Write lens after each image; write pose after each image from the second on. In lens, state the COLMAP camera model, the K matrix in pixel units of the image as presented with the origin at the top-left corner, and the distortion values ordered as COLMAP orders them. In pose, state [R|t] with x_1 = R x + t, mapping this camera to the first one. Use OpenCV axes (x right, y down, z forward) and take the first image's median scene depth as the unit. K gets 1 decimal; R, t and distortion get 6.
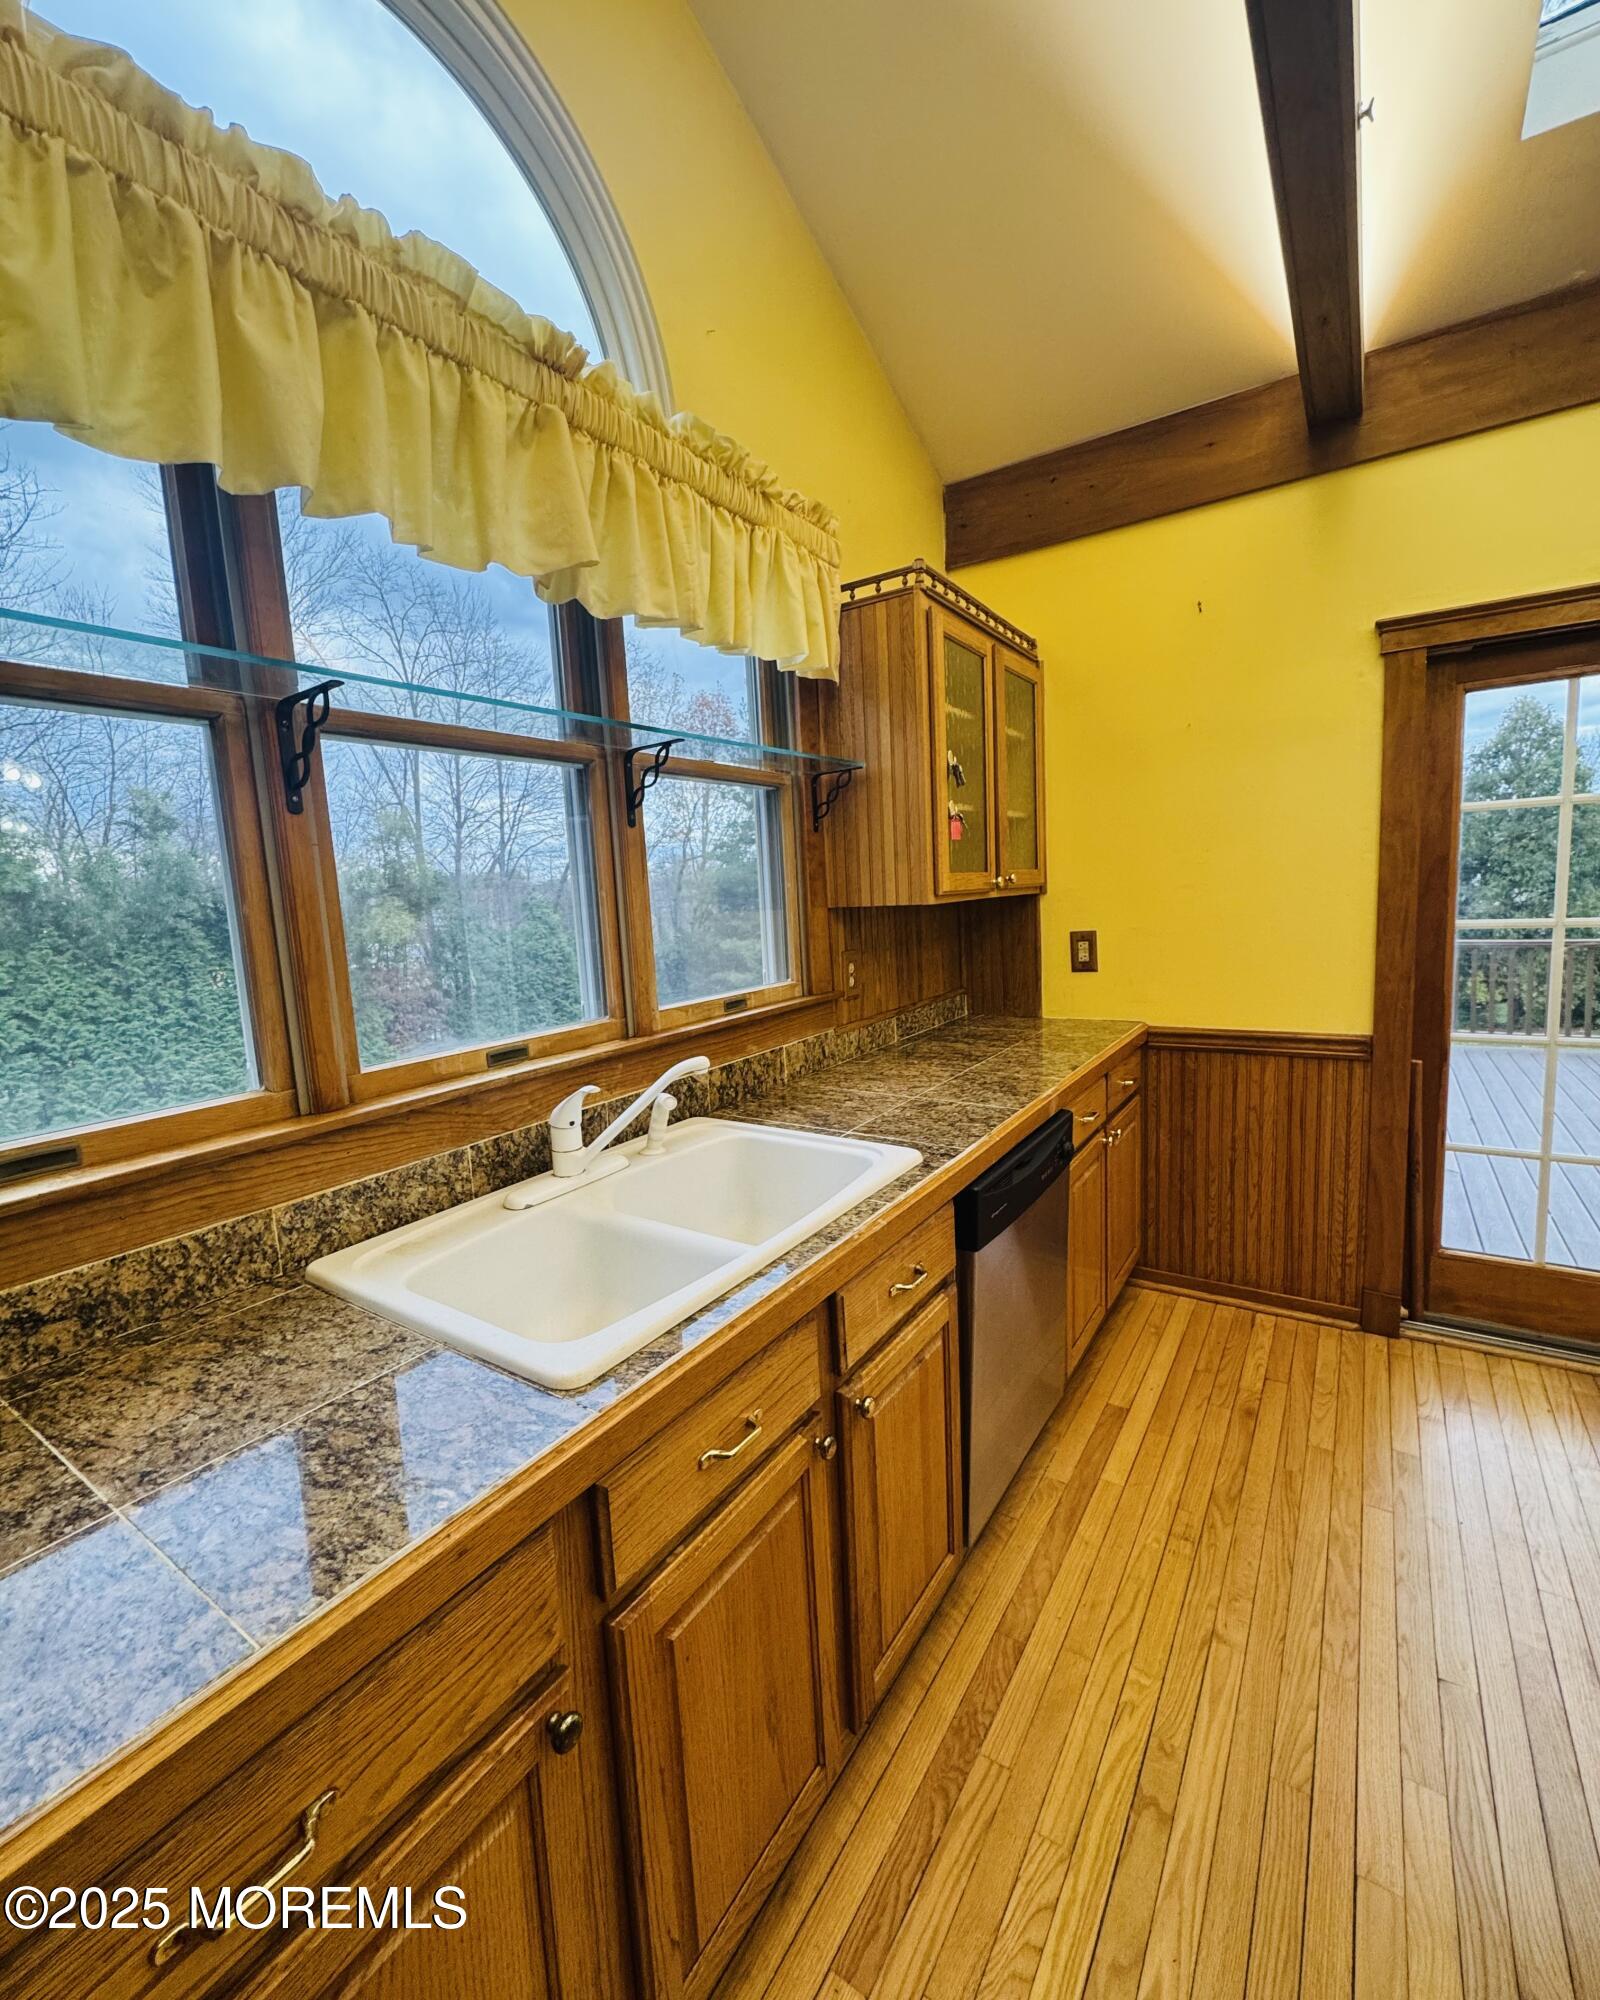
lens RADIAL K [[847.7, 0, 804.6], [0, 847.7, 997.4], [0, 0, 1]] dist [-0.003091, -0.000216]
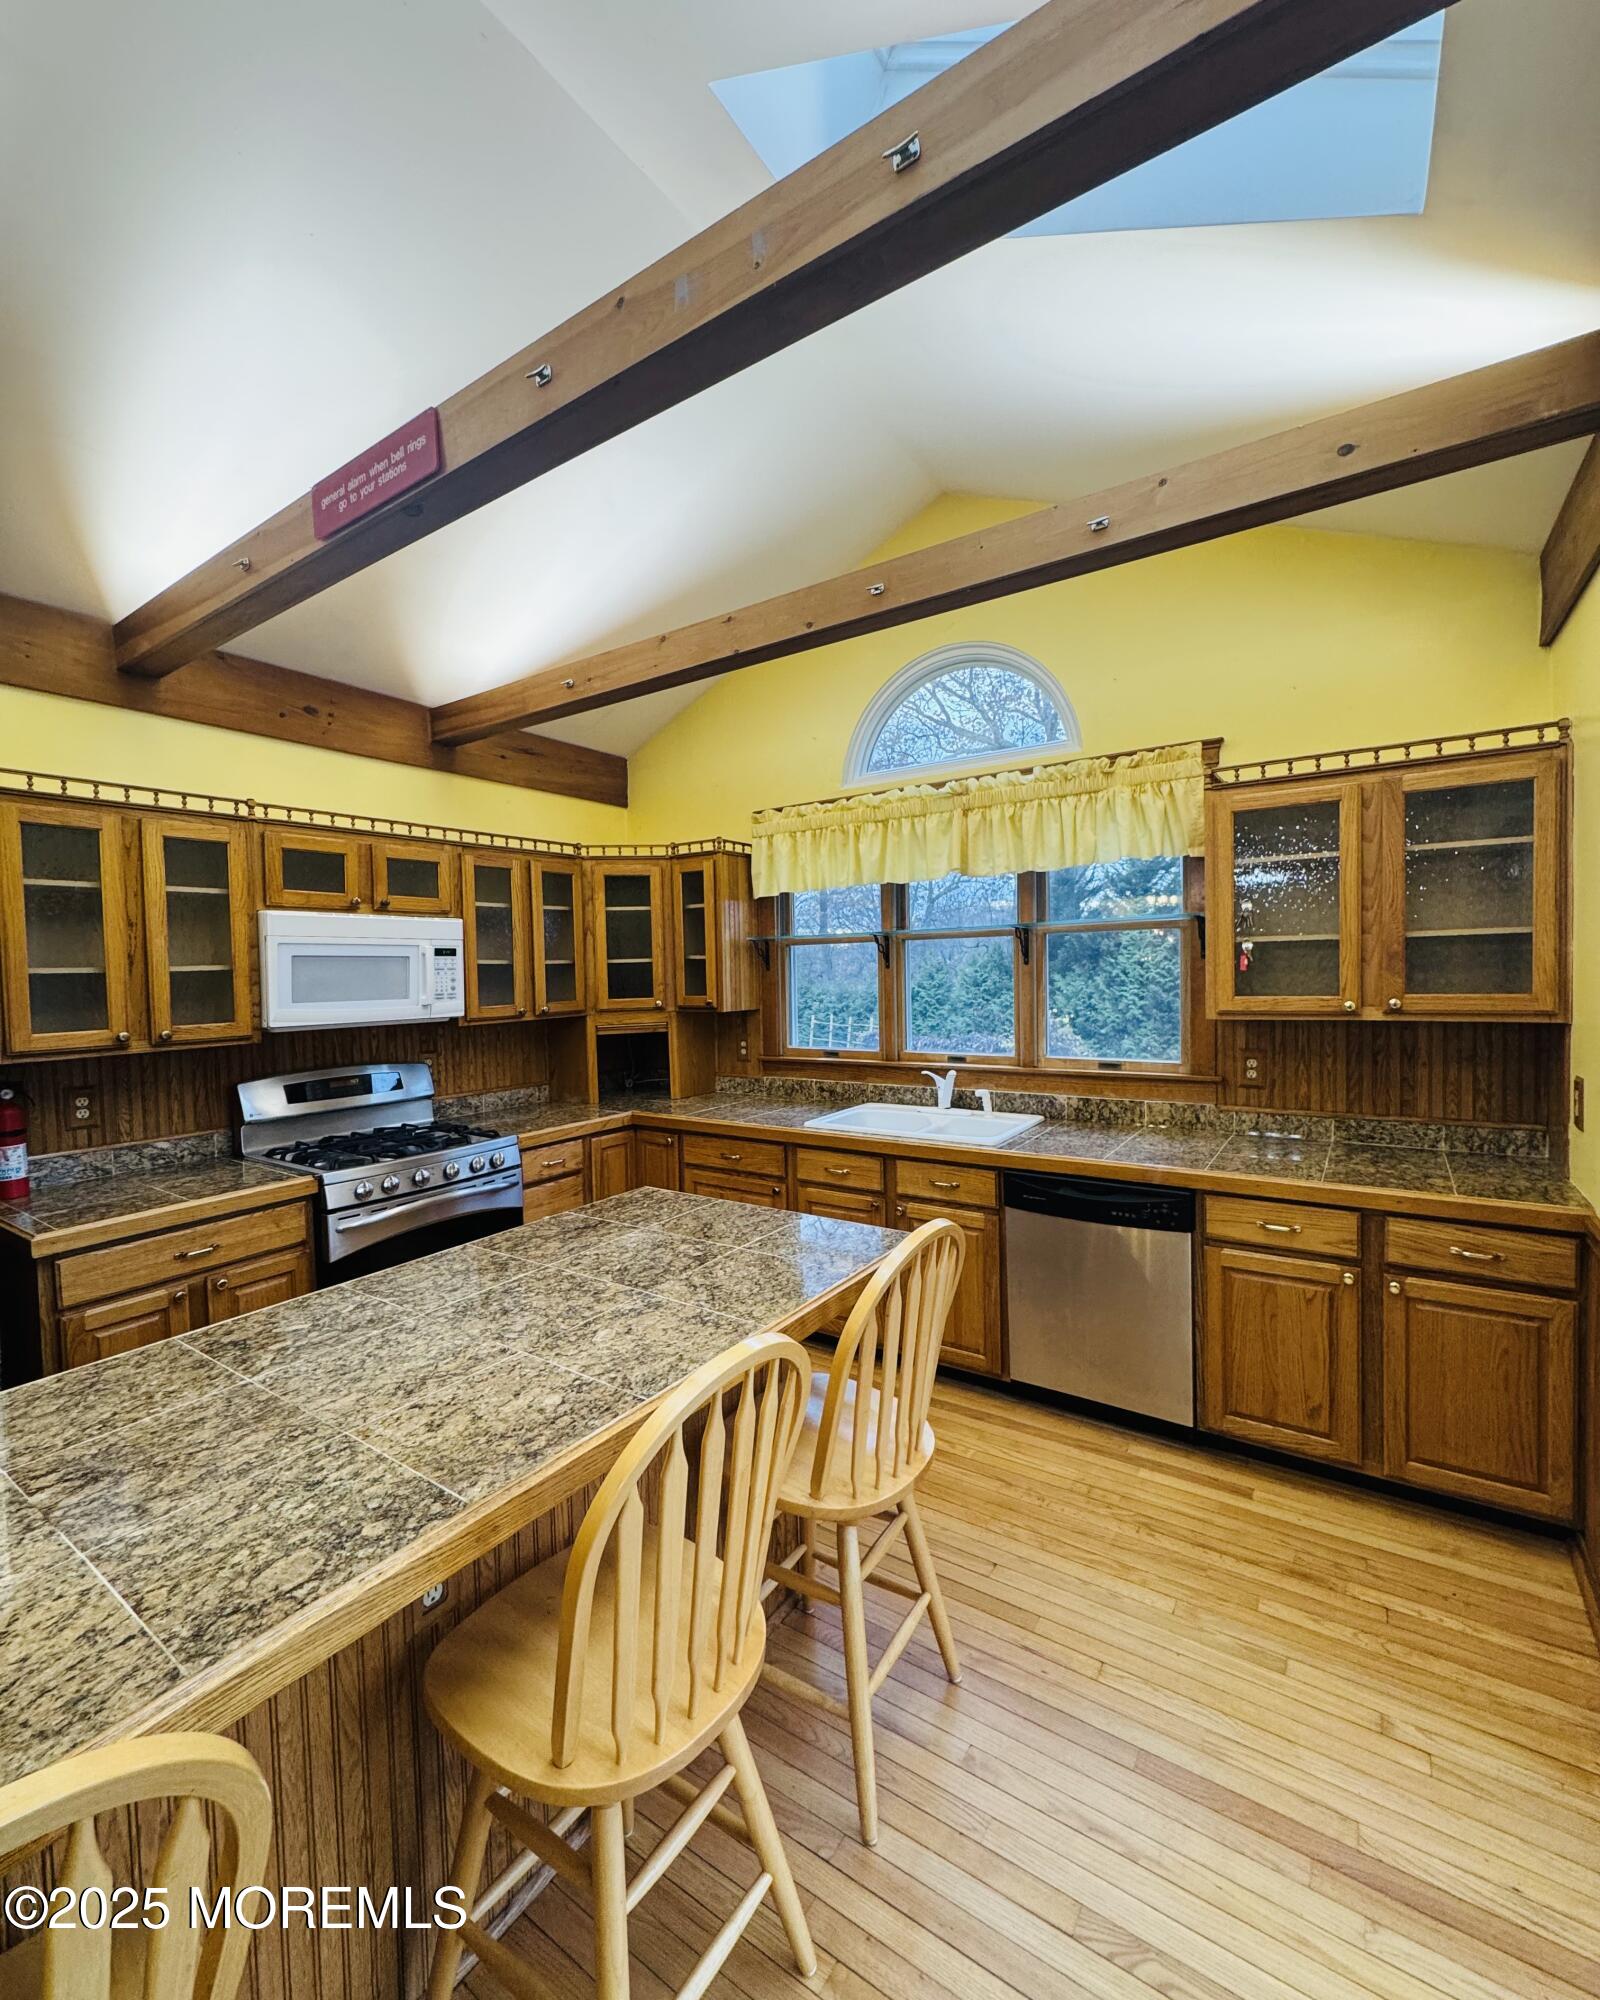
lens RADIAL K [[847.7, 0, 804.6], [0, 847.7, 997.4], [0, 0, 1]] dist [-0.003091, -0.000216]
pose [[-0.004655, 0.088599, -0.996056, 1.456682], [-0.101420, 0.990889, 0.088614, -0.196461], [0.994833, 0.101433, 0.004373, 0.372447]]
